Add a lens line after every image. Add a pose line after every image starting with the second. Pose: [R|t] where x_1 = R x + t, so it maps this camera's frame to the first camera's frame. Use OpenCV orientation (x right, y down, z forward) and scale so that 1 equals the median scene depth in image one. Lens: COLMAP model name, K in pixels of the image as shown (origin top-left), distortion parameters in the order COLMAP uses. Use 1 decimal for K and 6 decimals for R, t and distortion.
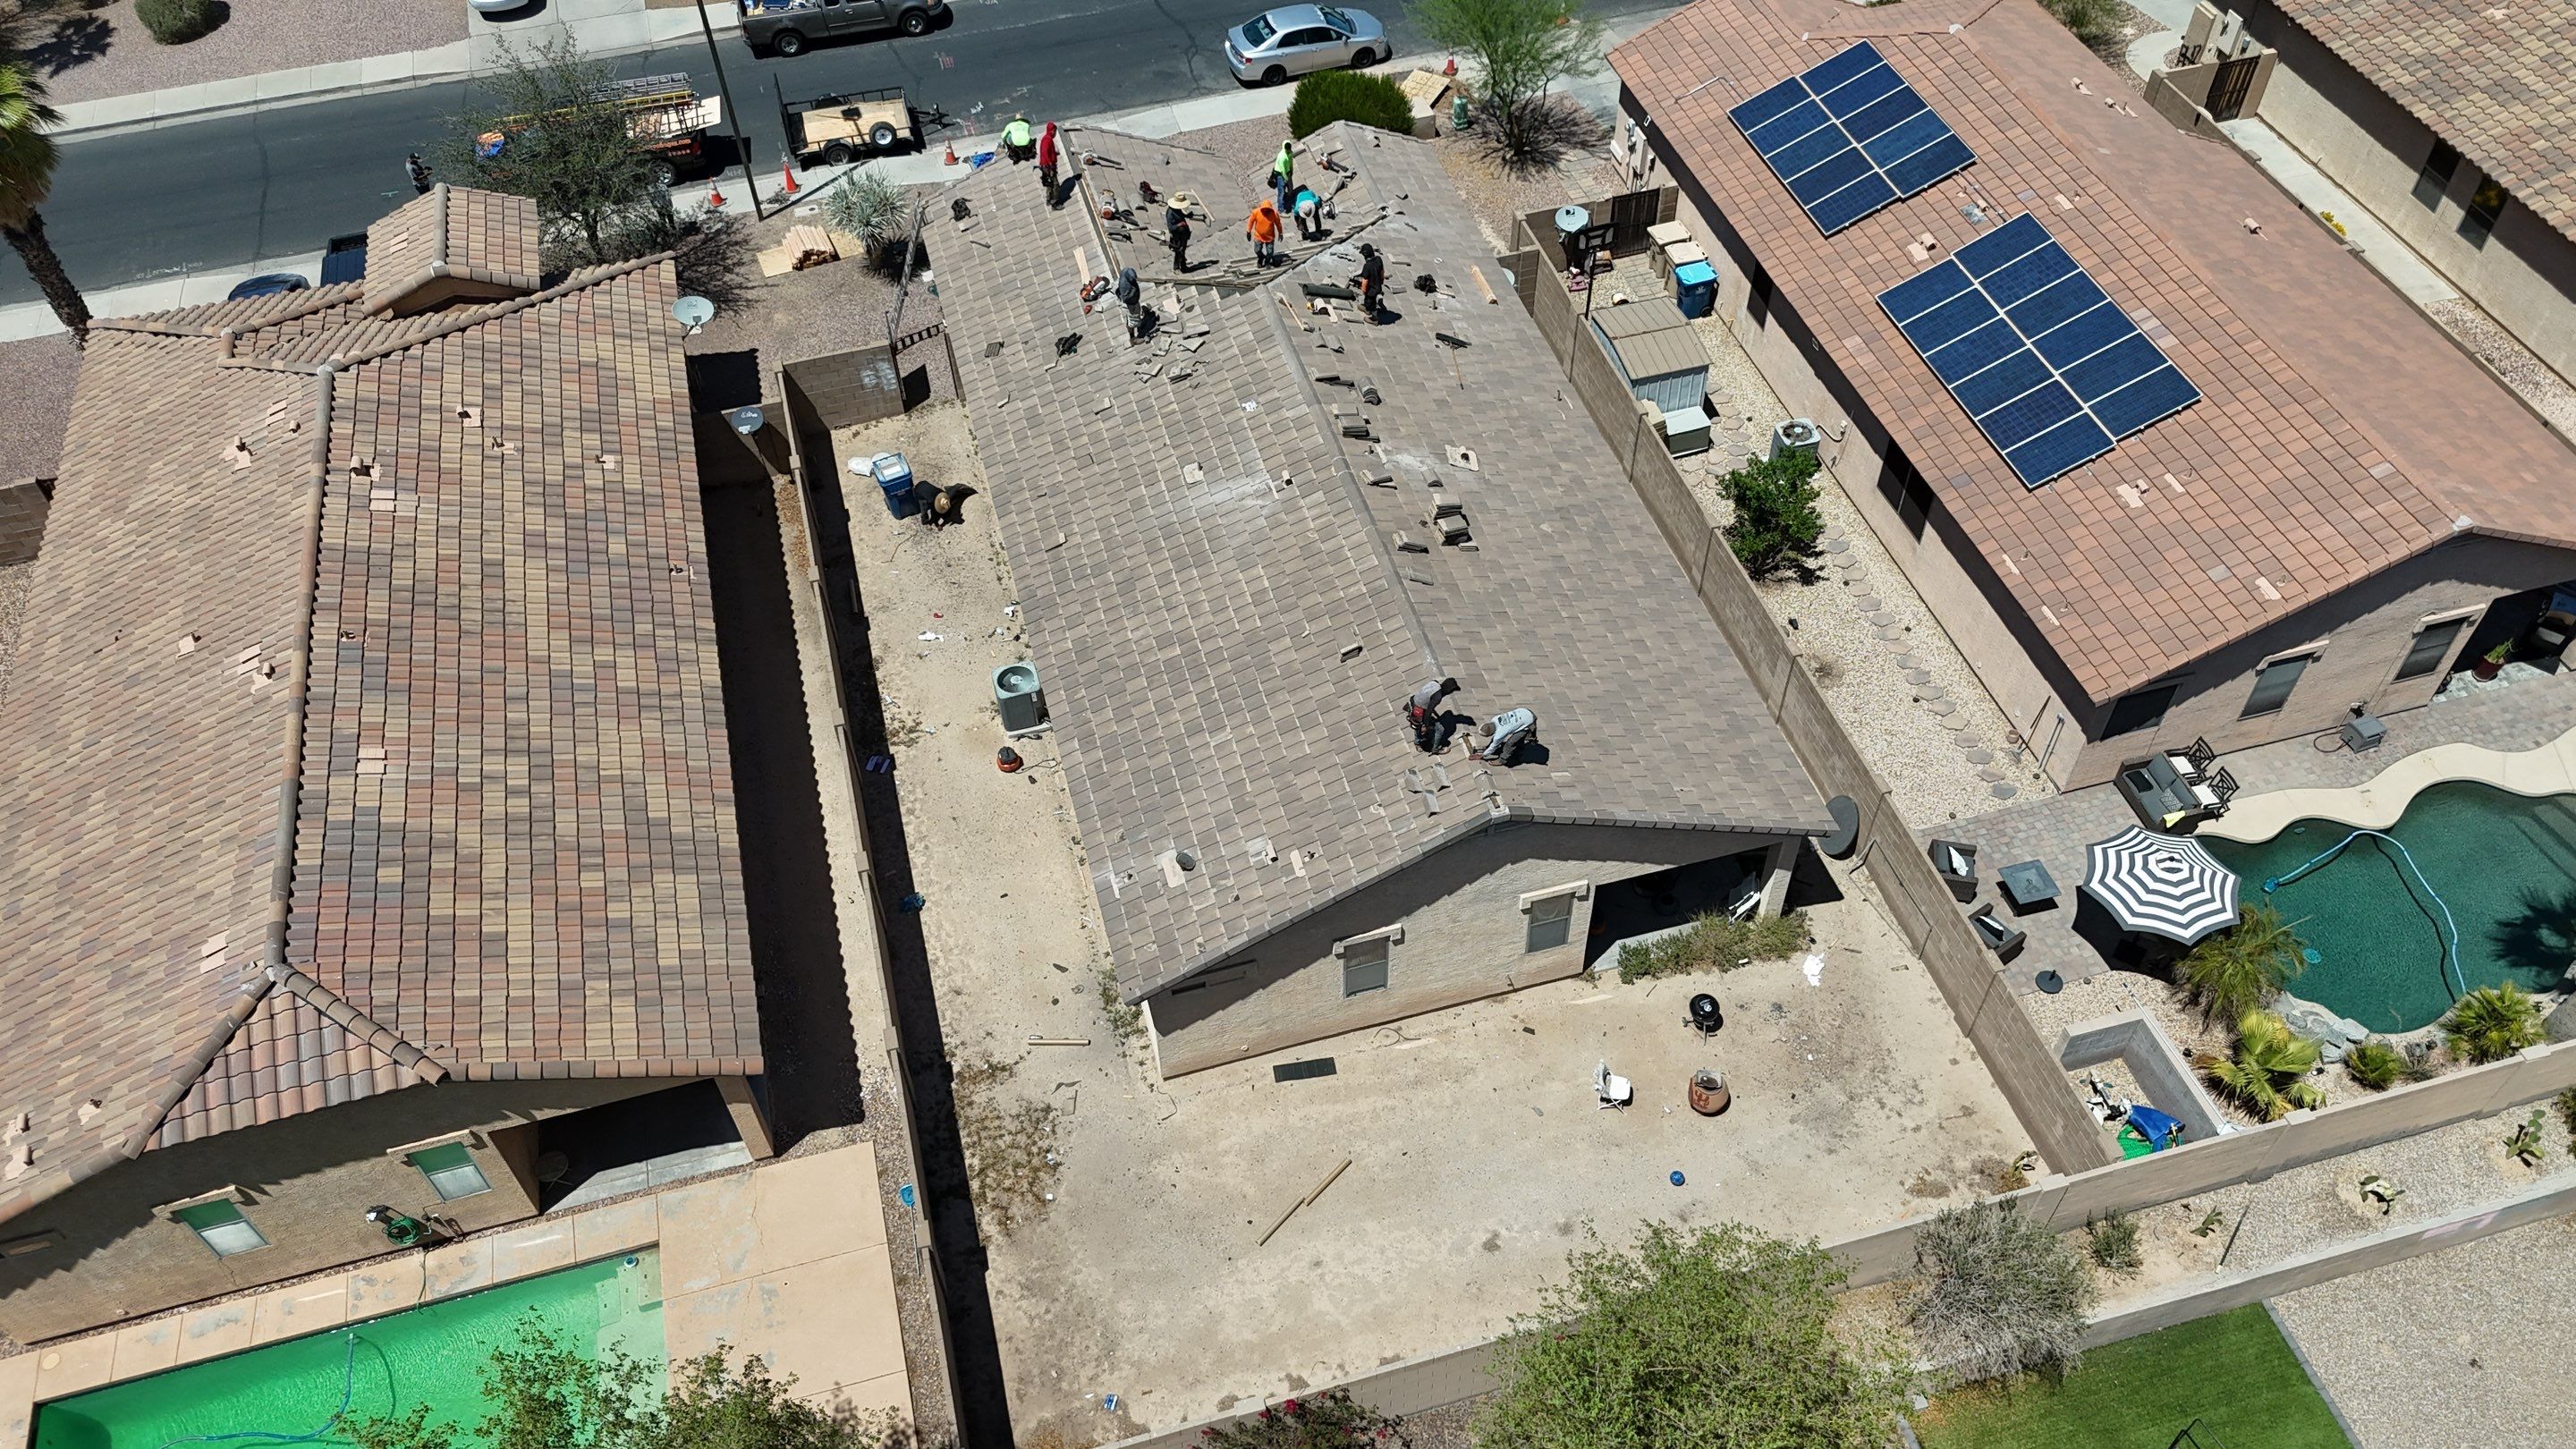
lens RADIAL K [[1914.0, 0, 1302.0], [0, 1914.0, 720.0], [0, 0, 1]] dist [0.055114, -0.043268]
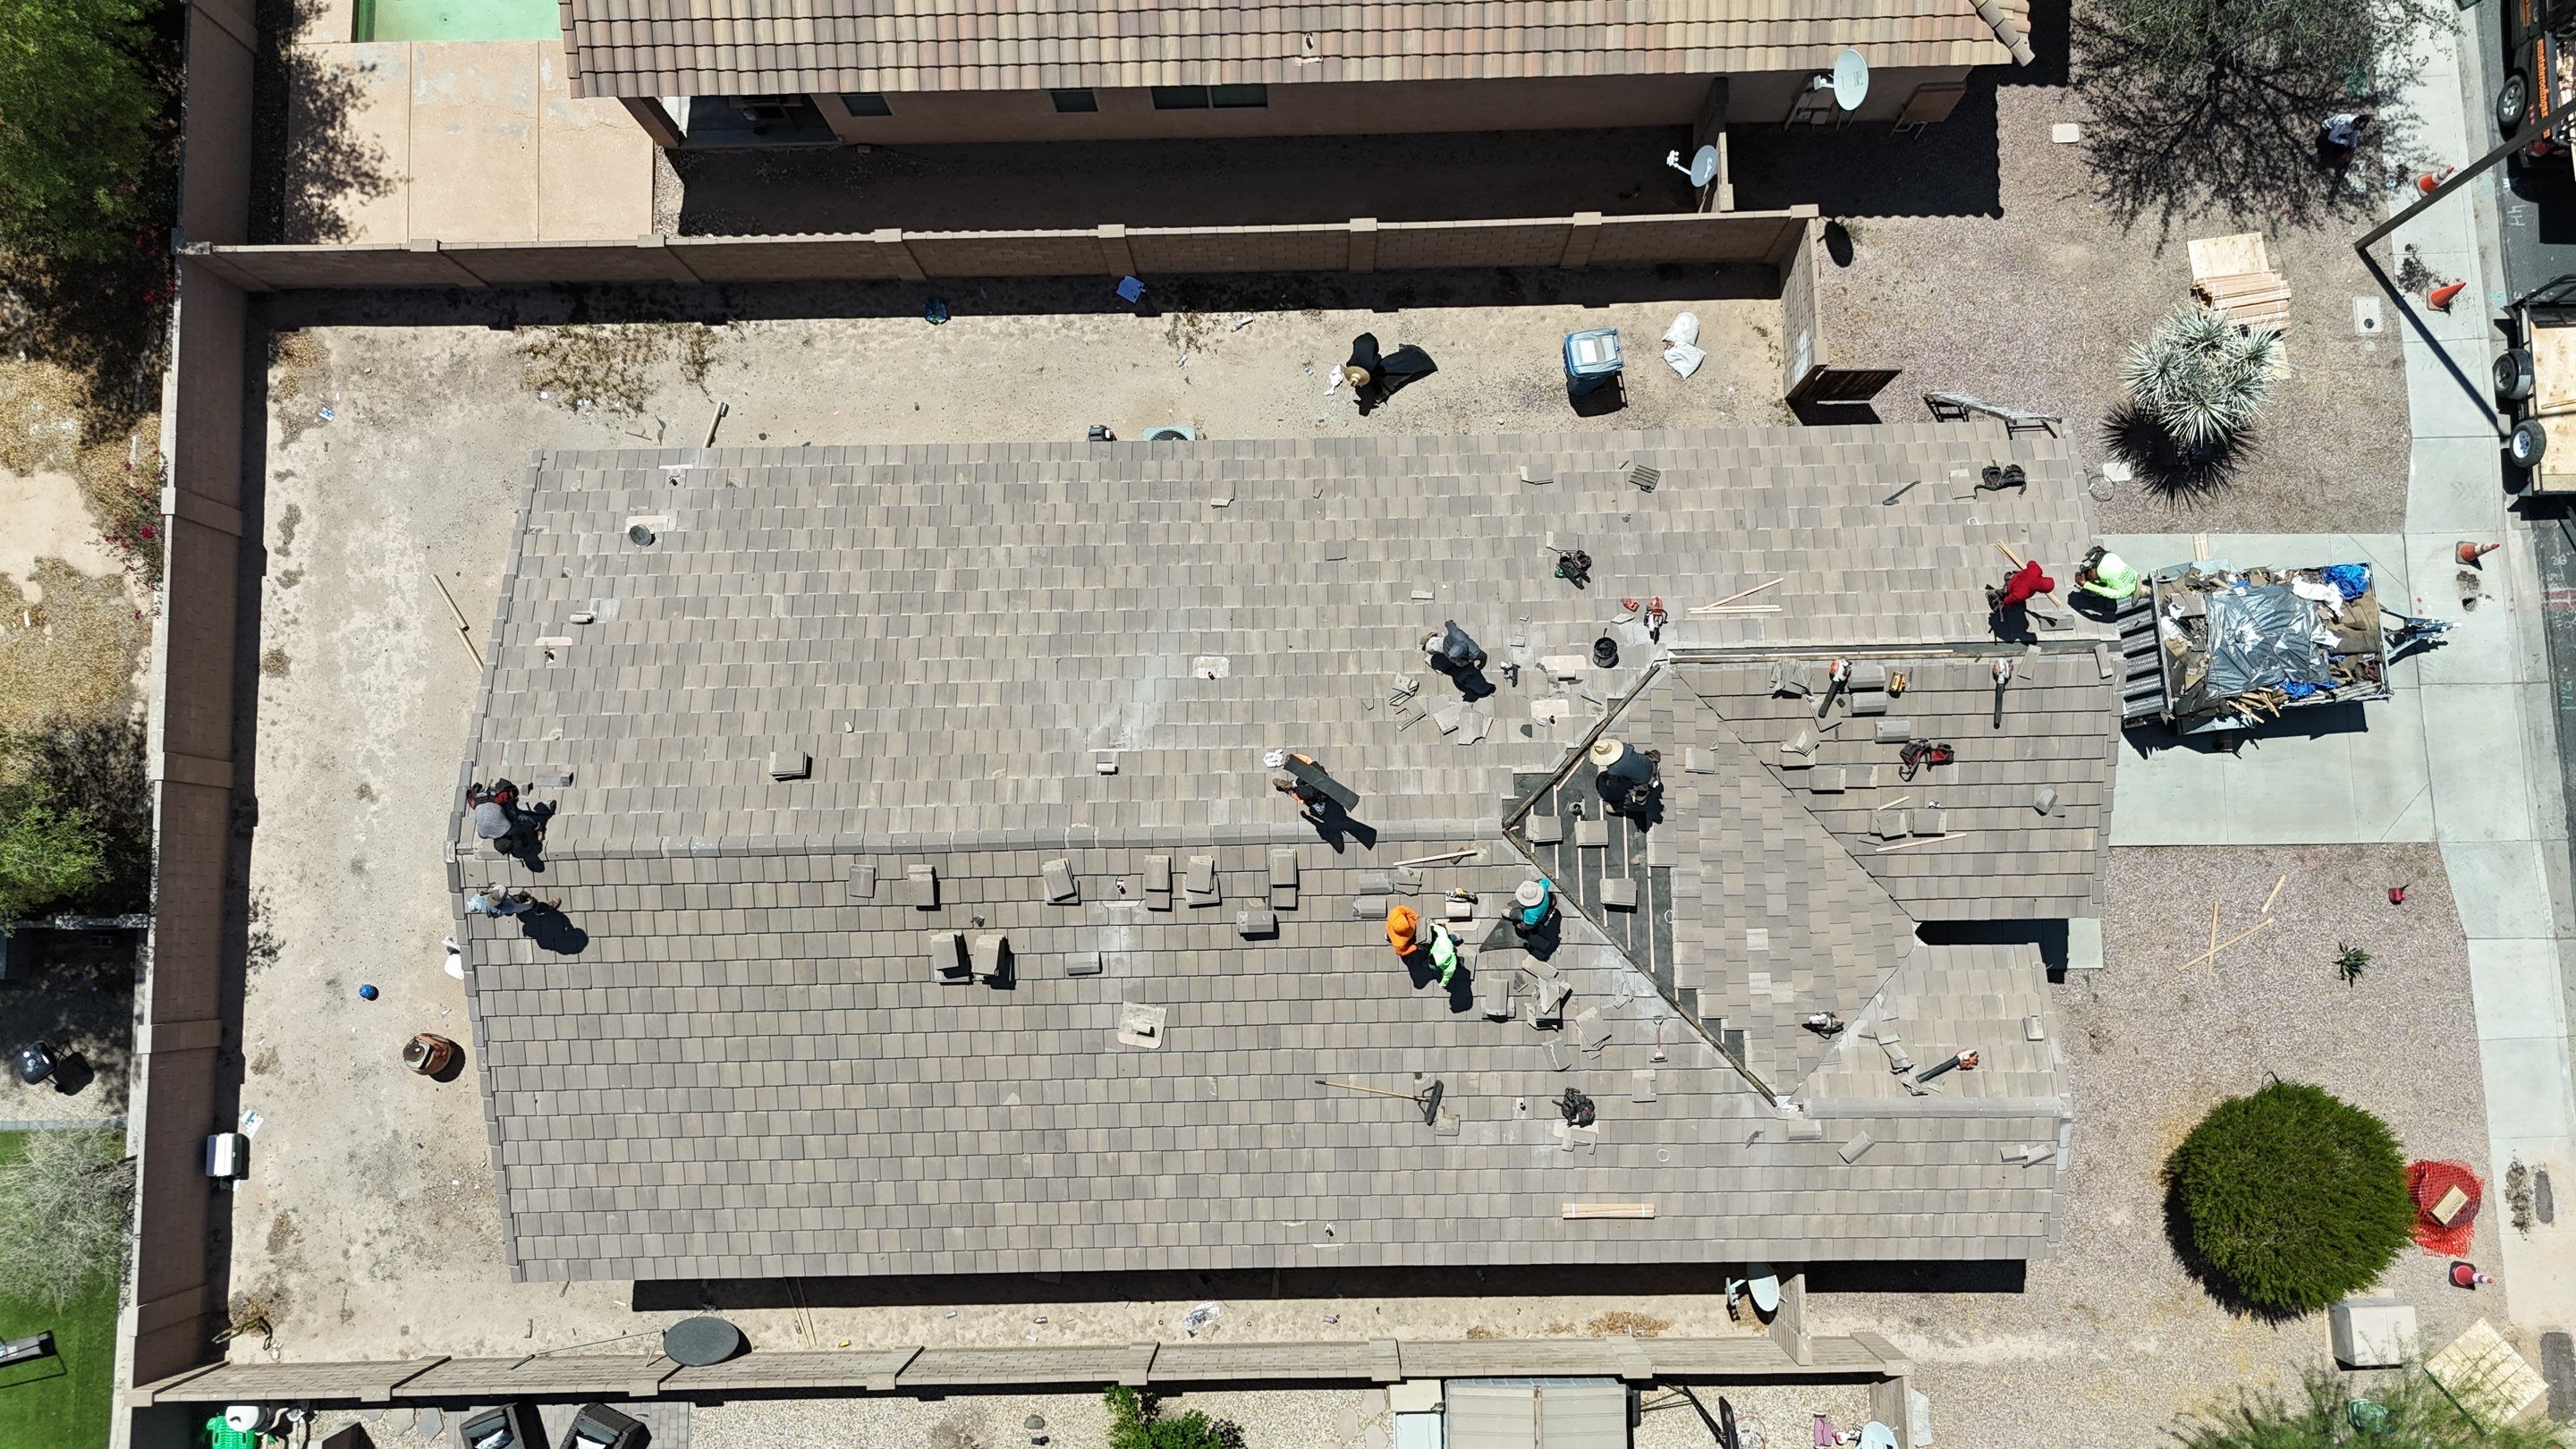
lens RADIAL K [[1914.0, 0, 1302.0], [0, 1914.0, 729.8], [0, 0, 1]] dist [0.055114, -0.043268]
pose [[-0.253540, 0.964412, -0.075013, 0.013589], [-0.707825, -0.132110, 0.693924, -0.650596], [0.659319, 0.229034, 0.716130, 0.472486]]
